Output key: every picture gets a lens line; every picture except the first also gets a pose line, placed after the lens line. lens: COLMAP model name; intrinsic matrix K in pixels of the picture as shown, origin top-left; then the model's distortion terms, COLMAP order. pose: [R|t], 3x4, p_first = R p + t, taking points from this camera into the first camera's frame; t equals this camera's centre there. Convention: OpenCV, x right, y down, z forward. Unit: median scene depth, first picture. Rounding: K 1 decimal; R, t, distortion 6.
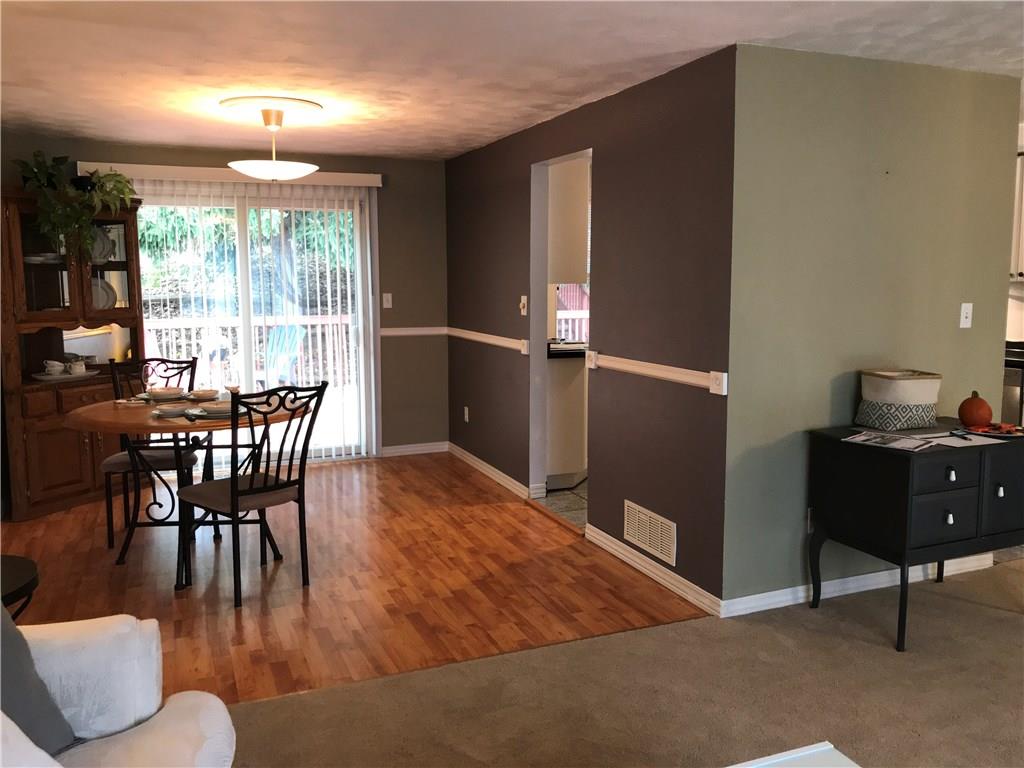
lens RADIAL K [[840.2, 0, 508.9], [0, 840.2, 368.3], [0, 0, 1]] dist [0.050085, -0.073646]
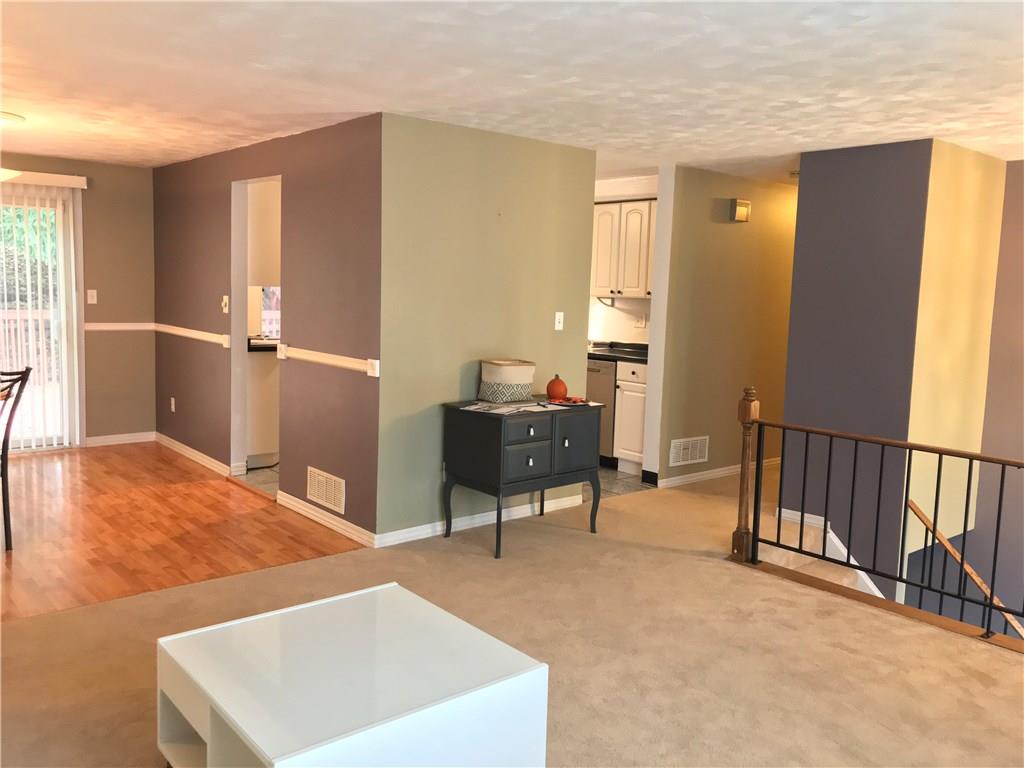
lens RADIAL K [[847.1, 0, 526.6], [0, 847.1, 370.8], [0, 0, 1]] dist [-0.007825, 0.007017]
pose [[0.946413, 0.001754, 0.322954, 0.042750], [-0.000928, 0.999996, -0.002714, 0.021428], [-0.322958, 0.002269, 0.946411, -0.262599]]
